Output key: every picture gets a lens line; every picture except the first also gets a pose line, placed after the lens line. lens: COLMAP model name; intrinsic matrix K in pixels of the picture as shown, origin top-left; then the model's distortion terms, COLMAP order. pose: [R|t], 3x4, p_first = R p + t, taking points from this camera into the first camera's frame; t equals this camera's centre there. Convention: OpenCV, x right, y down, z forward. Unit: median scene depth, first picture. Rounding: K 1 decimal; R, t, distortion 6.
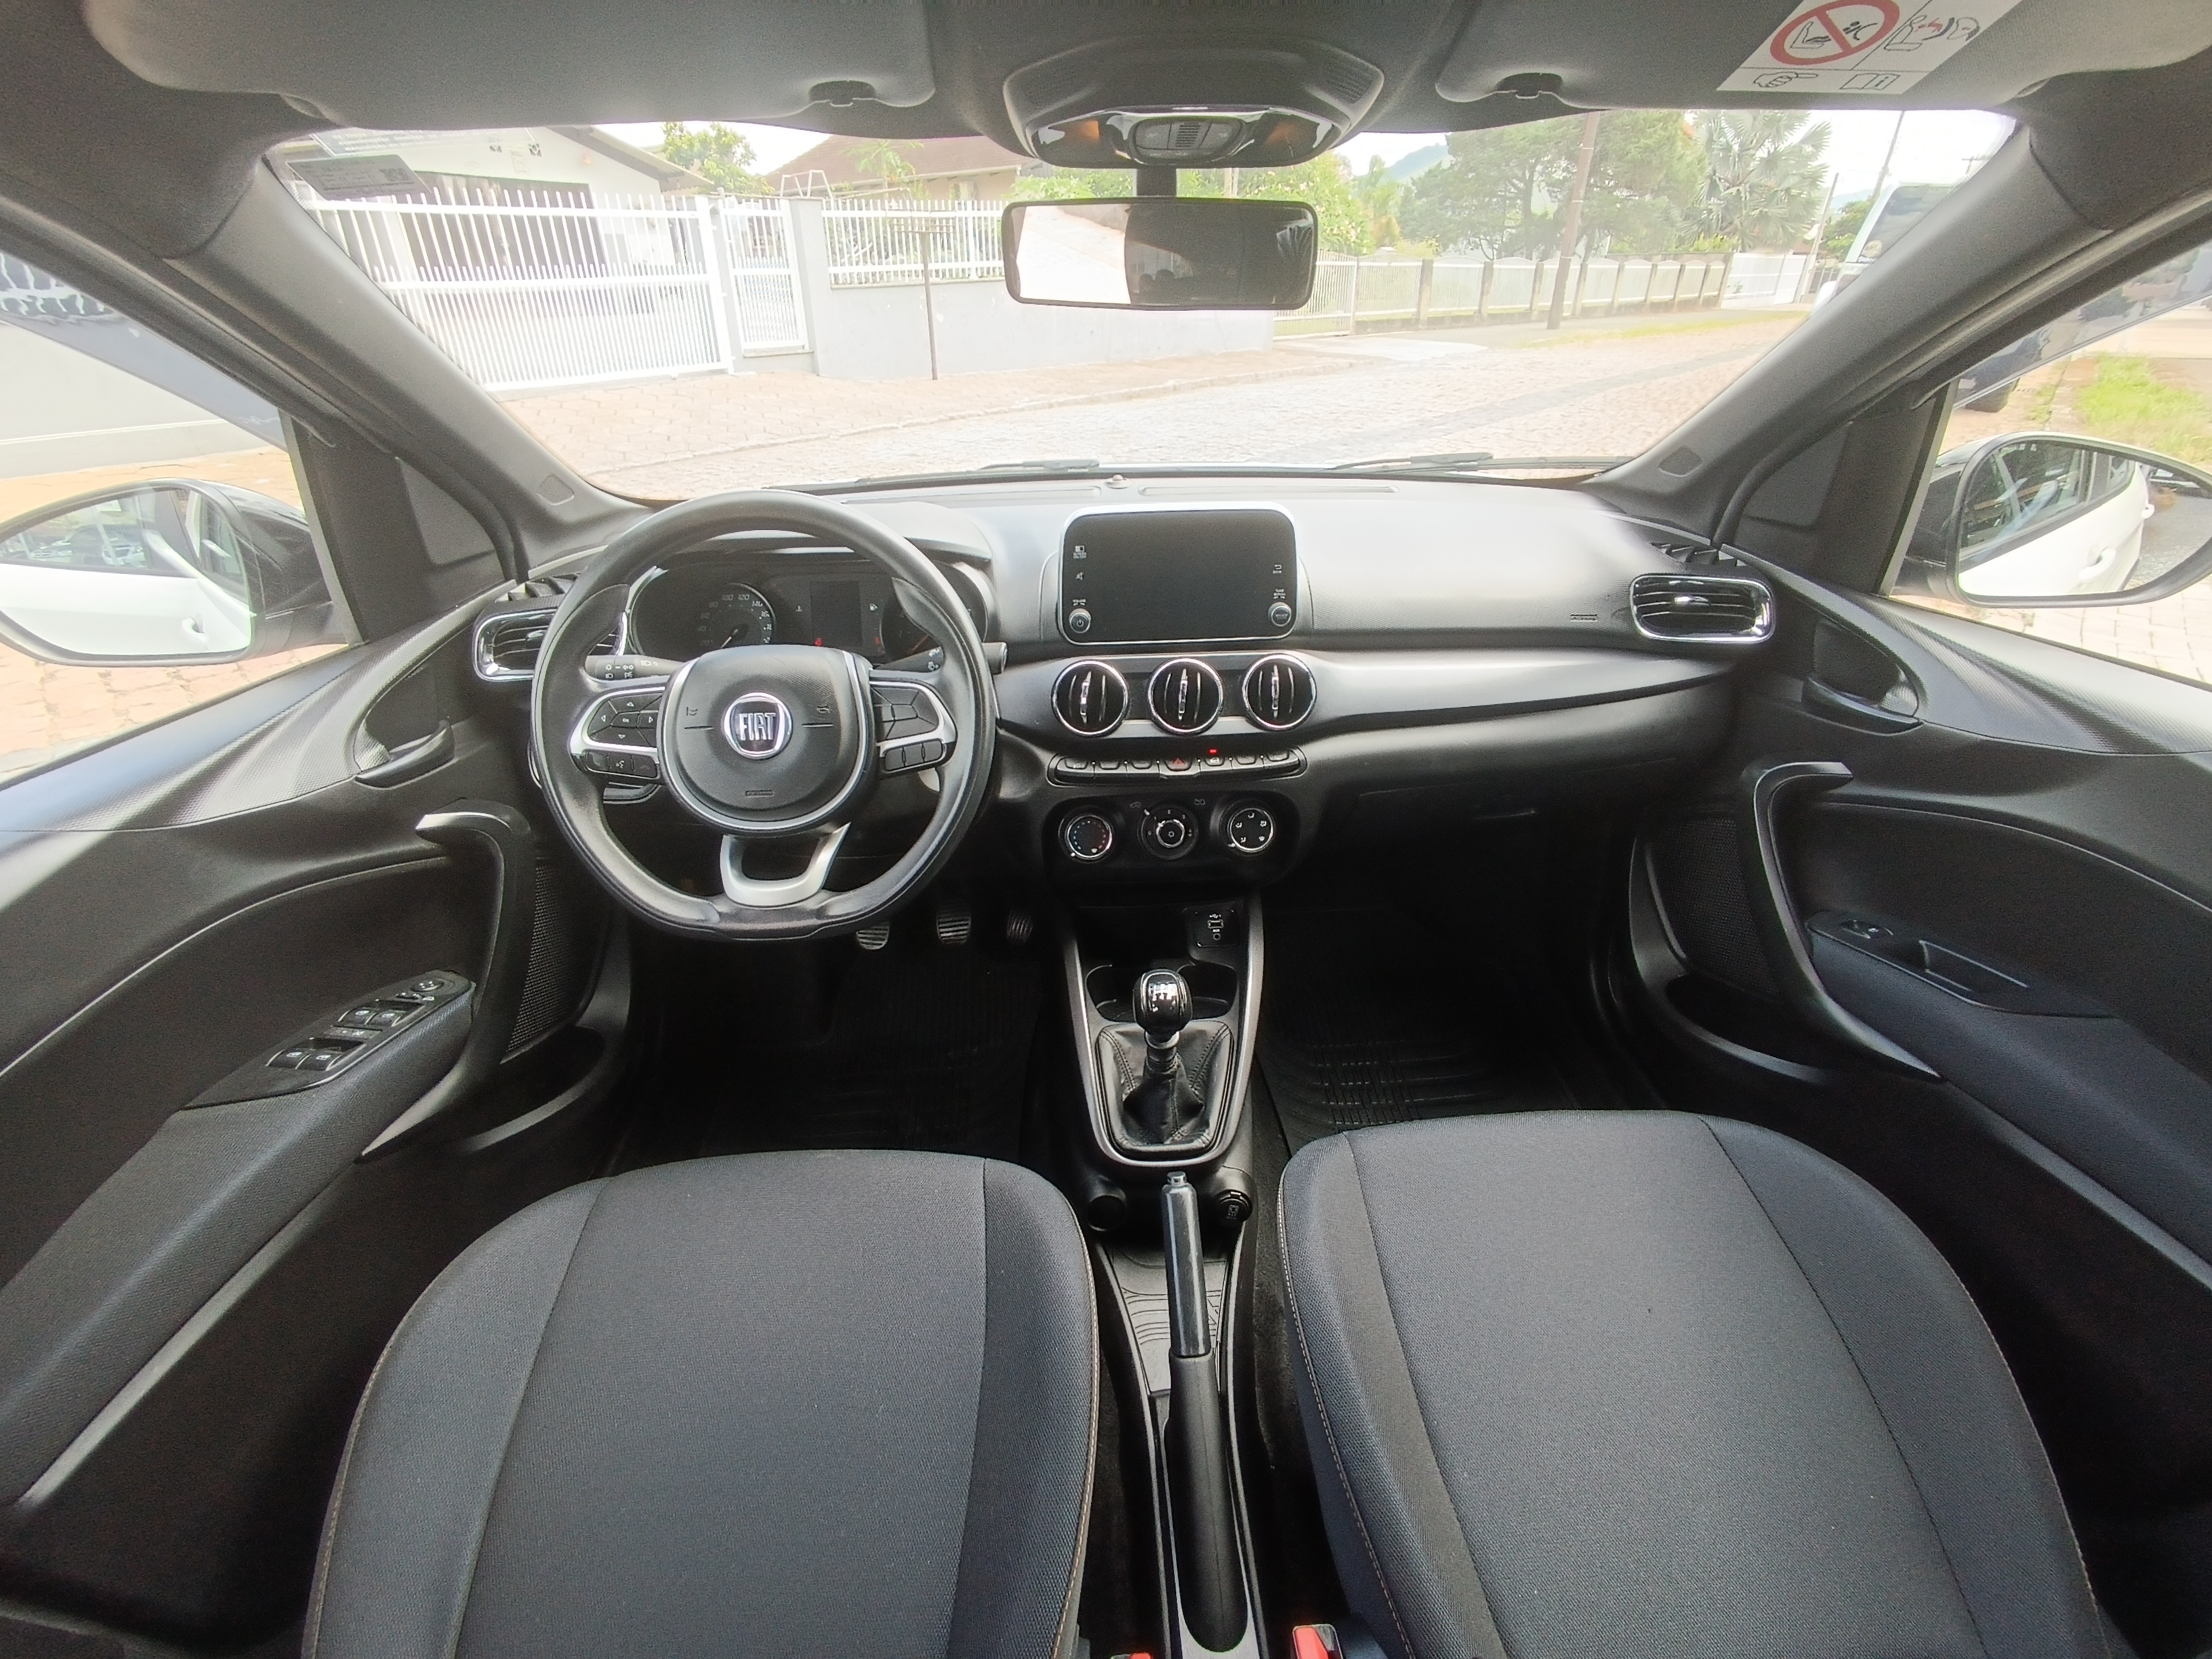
lens RADIAL K [[1022.8, 0, 1116.6], [0, 1022.8, 830.2], [0, 0, 1]] dist [-0.061517, 0.051864]
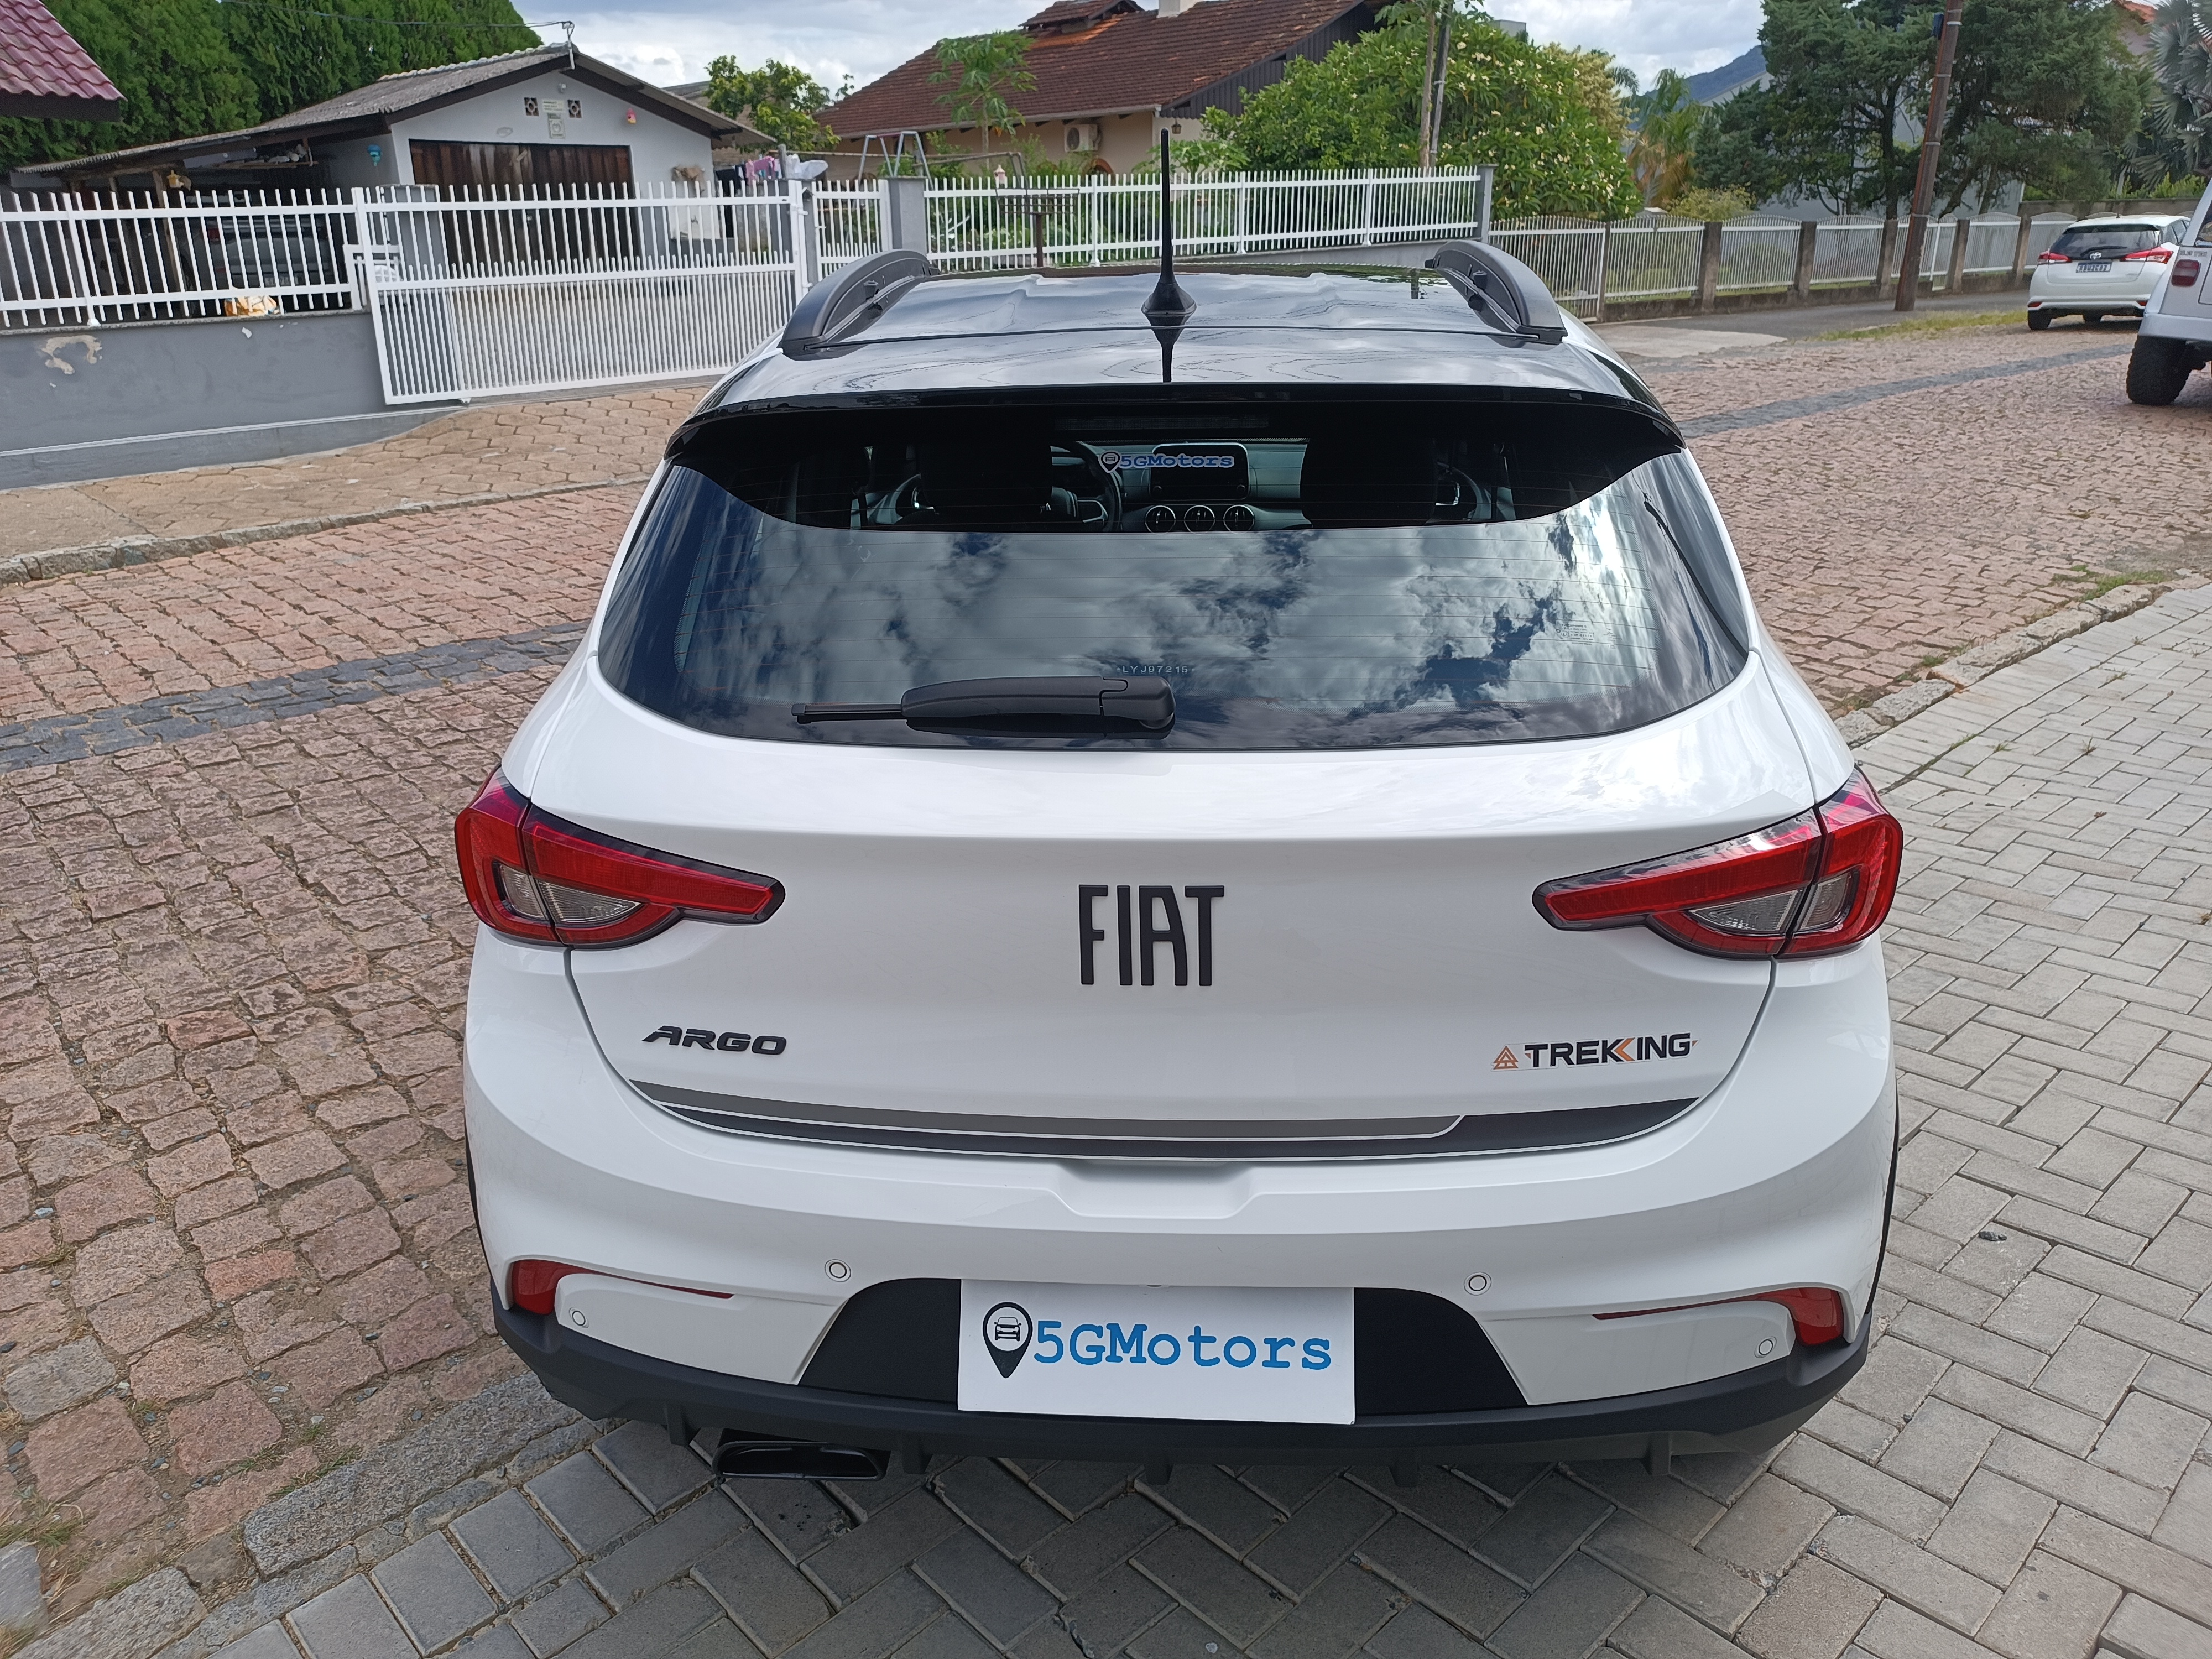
lens RADIAL K [[1629.0, 0, 1106.0], [0, 1629.0, 829.5], [0, 0, 1]] dist [0.010396, -0.014724]
pose [[0.993657, 0.034457, -0.107042, 0.013701], [-0.049895, 0.988161, -0.145078, 0.055092], [0.100775, 0.149498, 0.983613, -0.128513]]
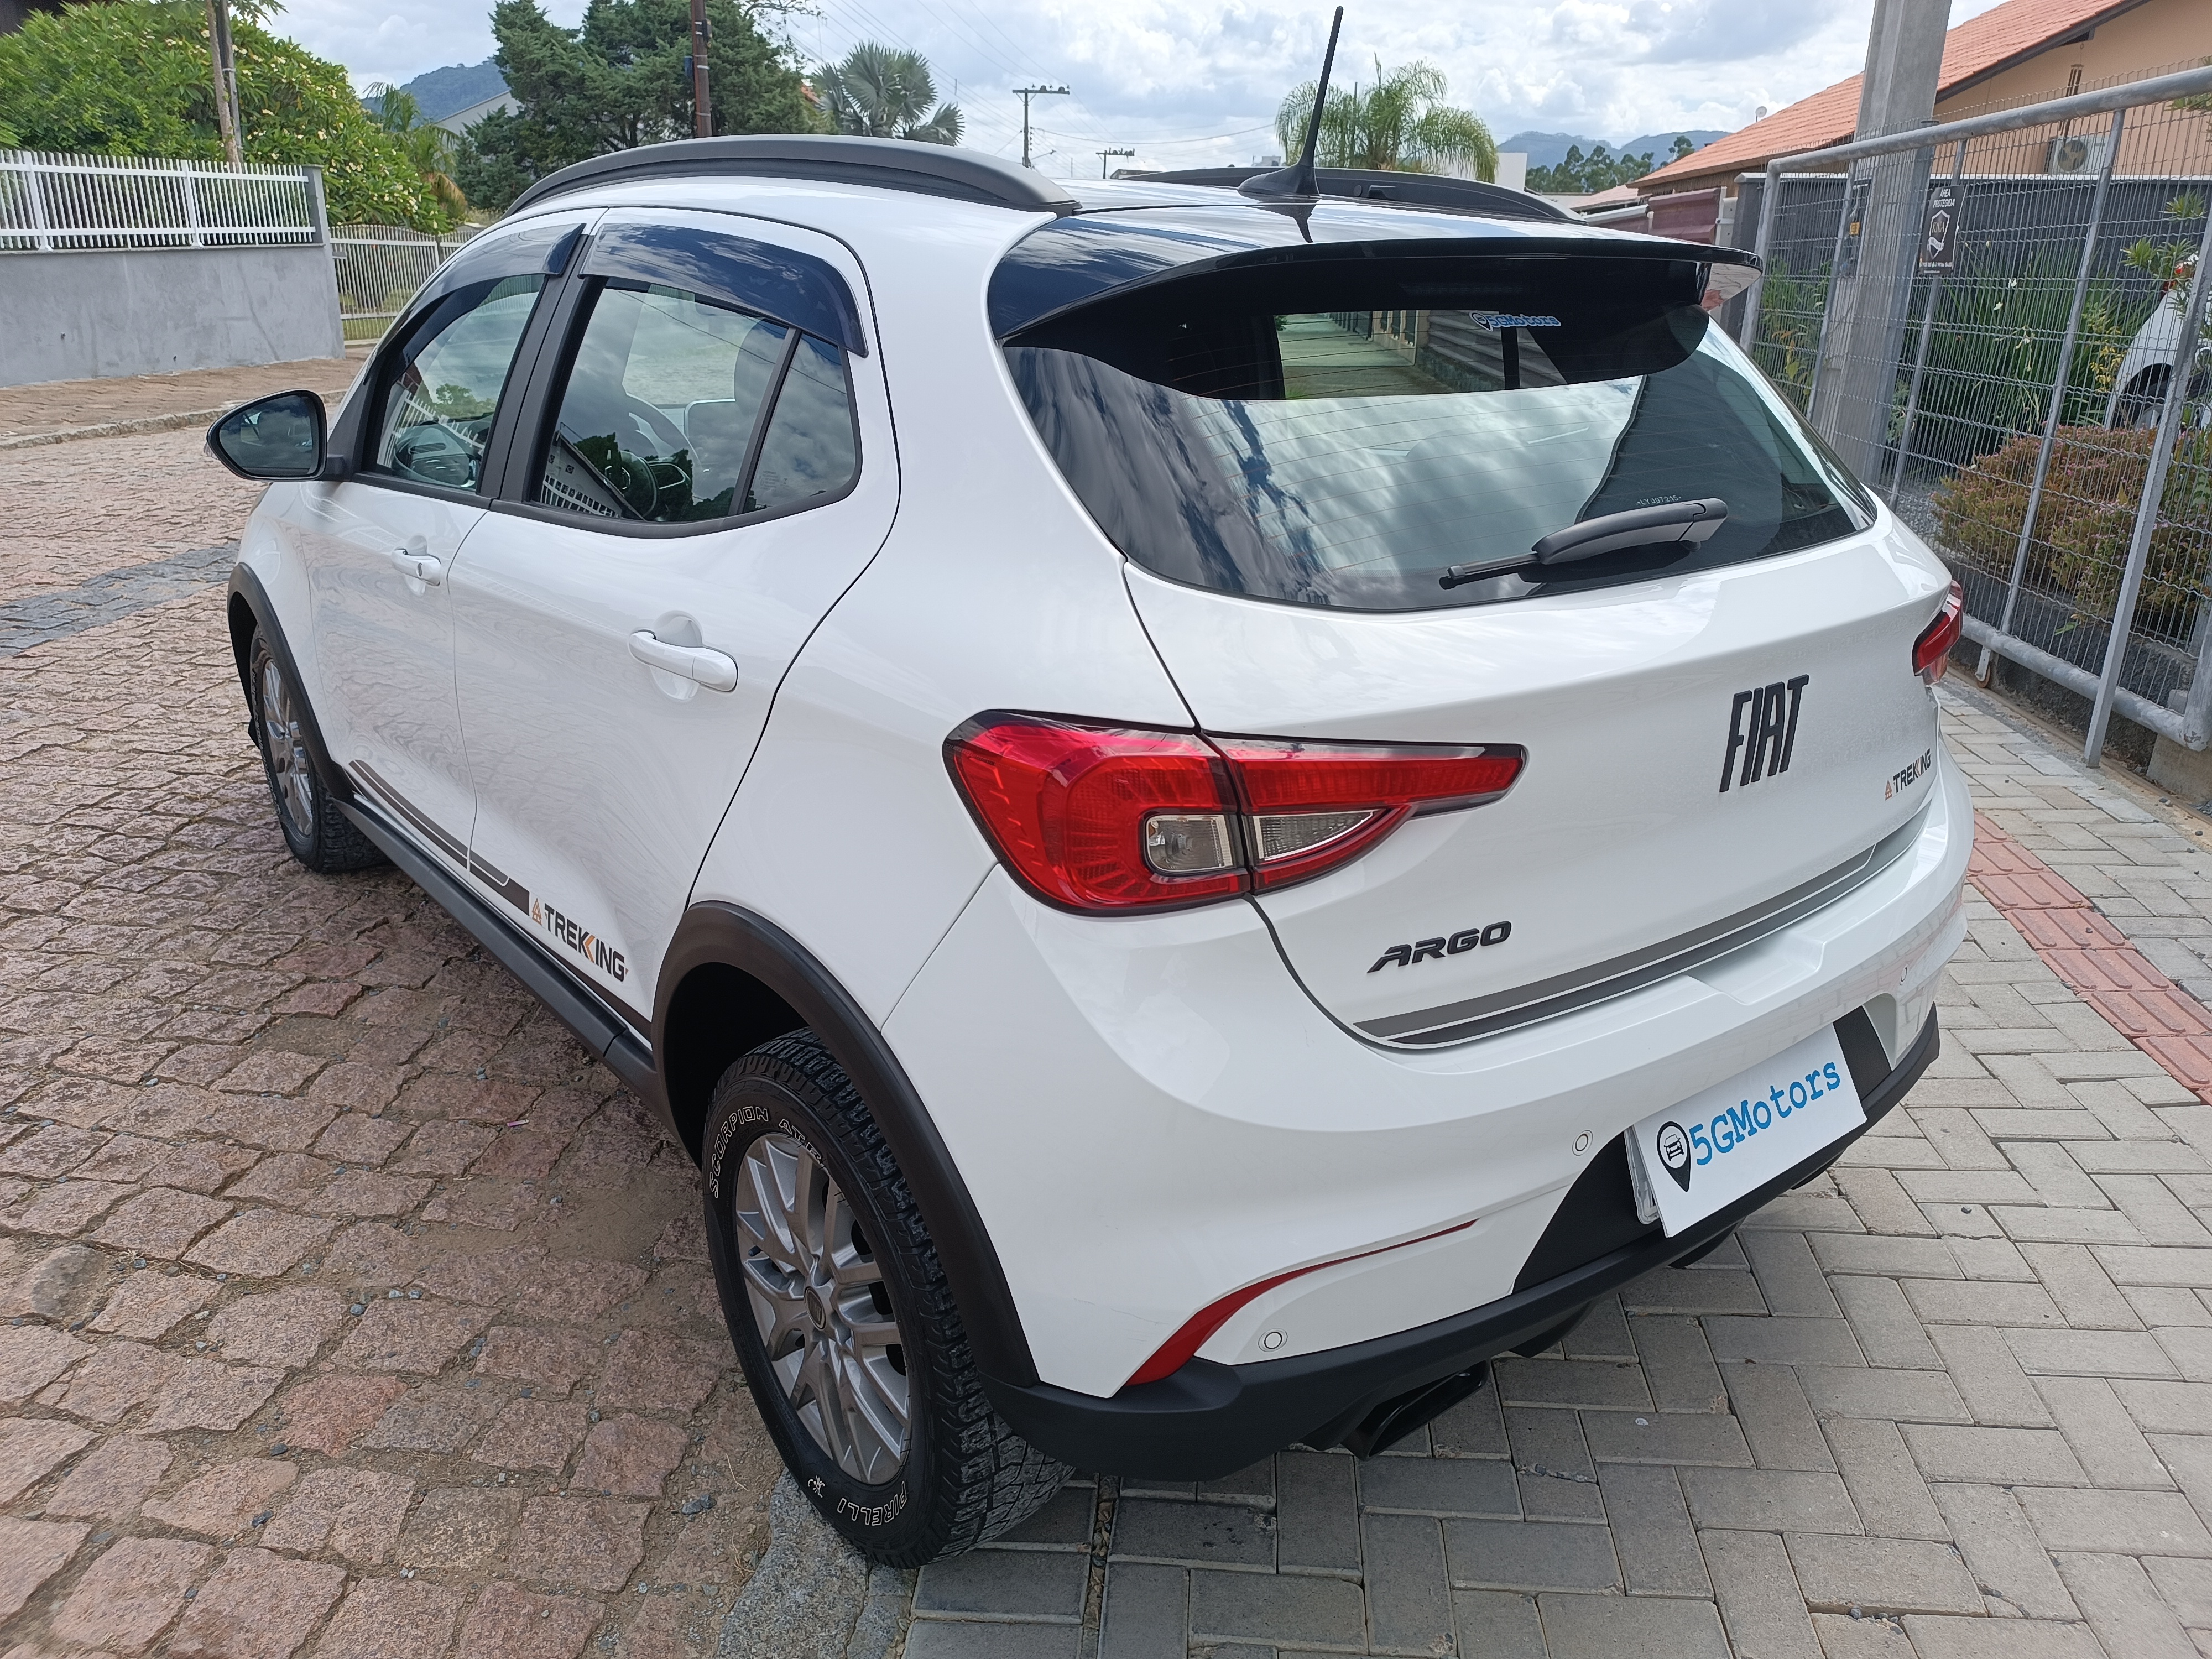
lens RADIAL K [[1629.0, 0, 1106.0], [0, 1629.0, 829.5], [0, 0, 1]] dist [0.010396, -0.014724]
pose [[0.802896, -0.171665, 0.570867, -0.113189], [0.264727, 0.960707, -0.083432, 0.049787], [-0.534114, 0.218111, 0.816792, -0.087127]]
